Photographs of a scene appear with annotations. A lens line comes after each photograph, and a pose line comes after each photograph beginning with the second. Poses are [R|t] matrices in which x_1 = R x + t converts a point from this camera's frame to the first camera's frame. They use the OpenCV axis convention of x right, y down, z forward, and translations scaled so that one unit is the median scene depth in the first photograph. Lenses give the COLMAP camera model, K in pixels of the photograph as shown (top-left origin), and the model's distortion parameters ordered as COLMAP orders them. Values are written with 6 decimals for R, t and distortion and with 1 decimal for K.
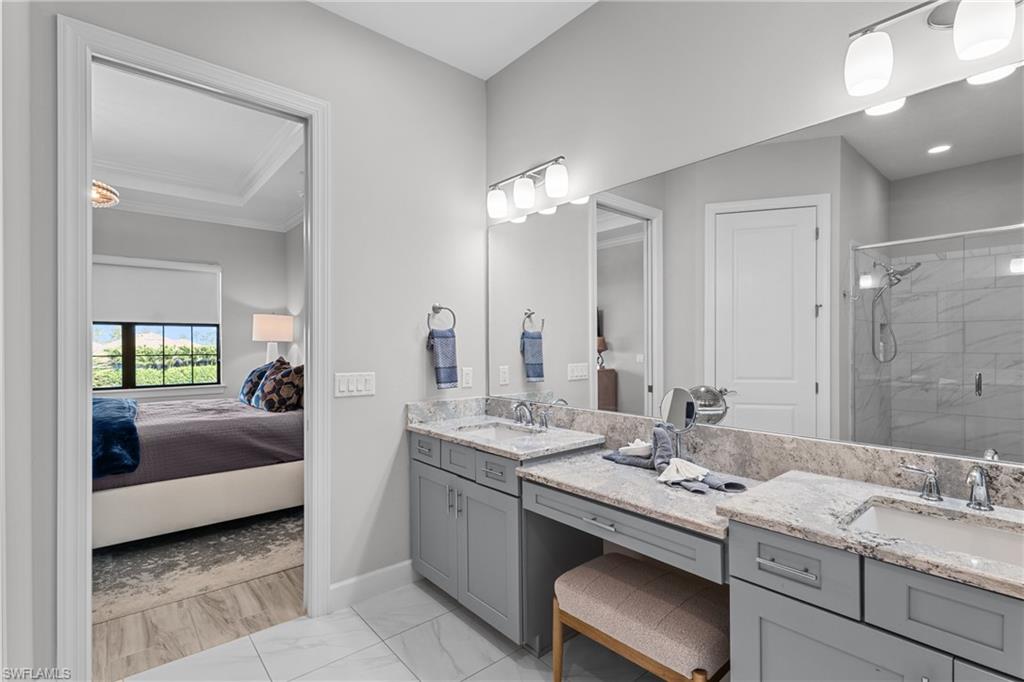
lens RADIAL K [[475.8, 0, 510.6], [0, 475.8, 345.6], [0, 0, 1]] dist [0.007213, -0.003611]
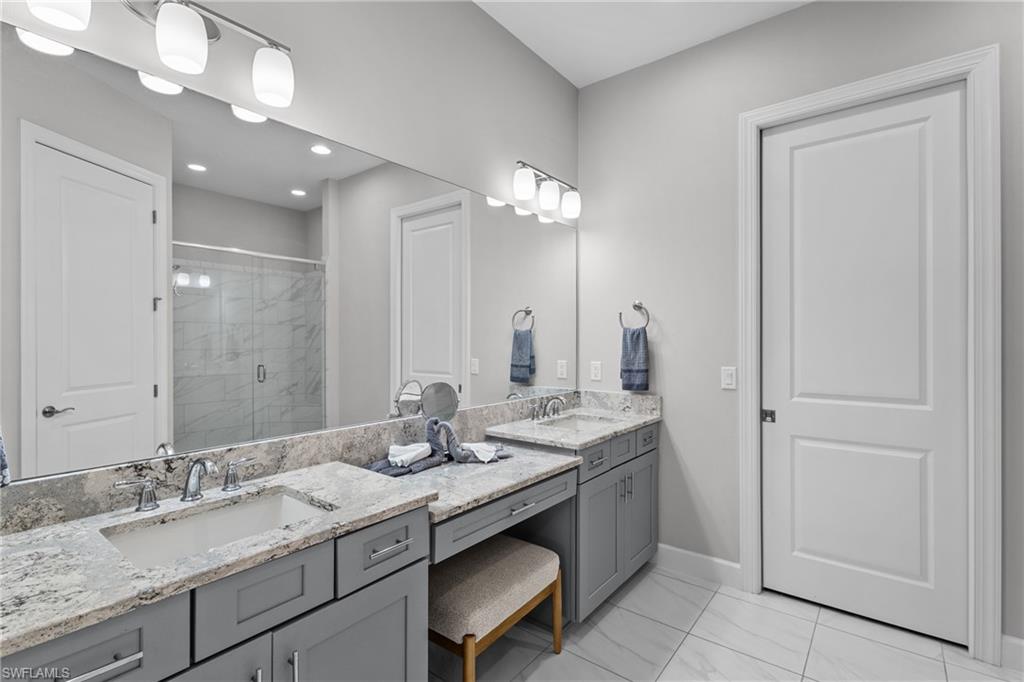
lens RADIAL K [[475.8, 0, 515.7], [0, 475.8, 341.8], [0, 0, 1]] dist [0.007213, -0.003611]
pose [[-0.205142, 0.002925, 0.978728, -0.781851], [0.001354, 0.999995, -0.002705, 0.000721], [-0.978731, 0.000770, -0.205145, 1.119813]]
